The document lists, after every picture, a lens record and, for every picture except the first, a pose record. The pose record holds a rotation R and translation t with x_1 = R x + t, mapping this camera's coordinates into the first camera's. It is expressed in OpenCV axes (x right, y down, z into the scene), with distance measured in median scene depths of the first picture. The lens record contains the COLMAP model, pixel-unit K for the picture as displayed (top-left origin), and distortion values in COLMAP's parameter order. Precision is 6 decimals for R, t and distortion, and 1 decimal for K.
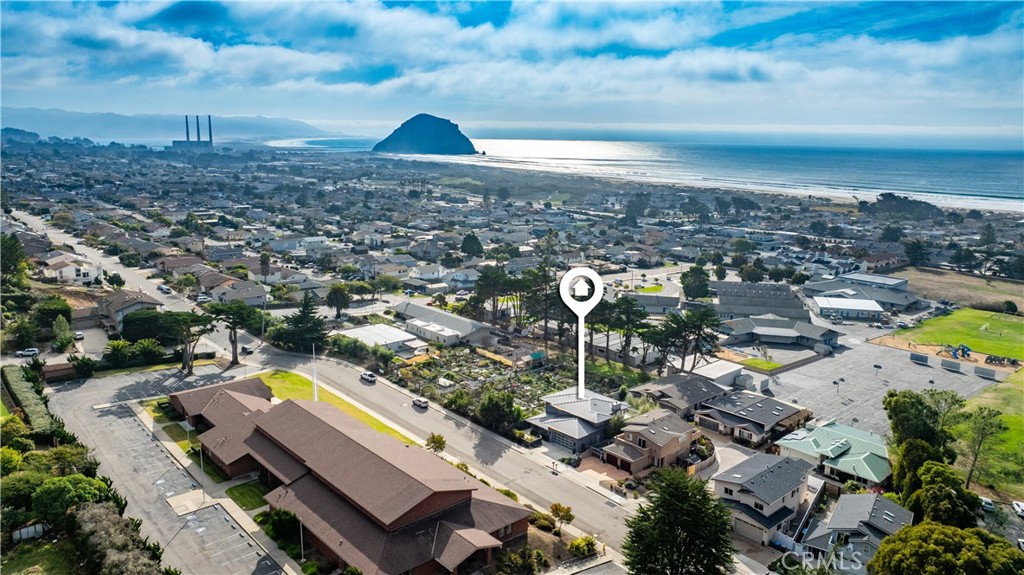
lens RADIAL K [[711.4, 0, 512.0], [0, 711.4, 287.5], [0, 0, 1]] dist [-0.016795, 0.007834]
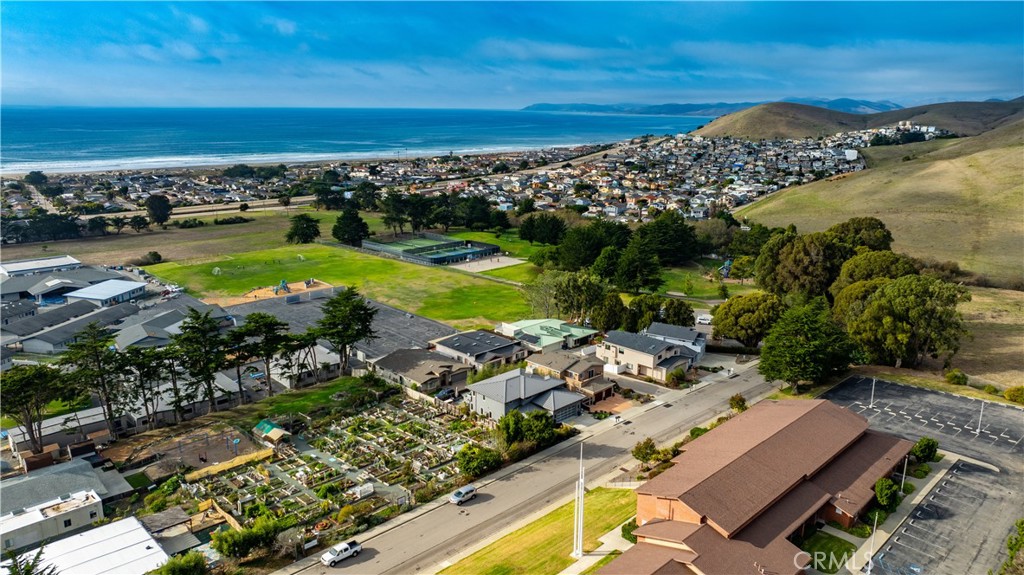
lens RADIAL K [[711.4, 0, 512.0], [0, 711.4, 287.5], [0, 0, 1]] dist [-0.016795, 0.007834]
pose [[-0.068704, -0.235155, 0.969527, -0.810611], [0.197931, 0.949291, 0.244273, -0.203183], [-0.977805, 0.208682, -0.018676, 0.999748]]
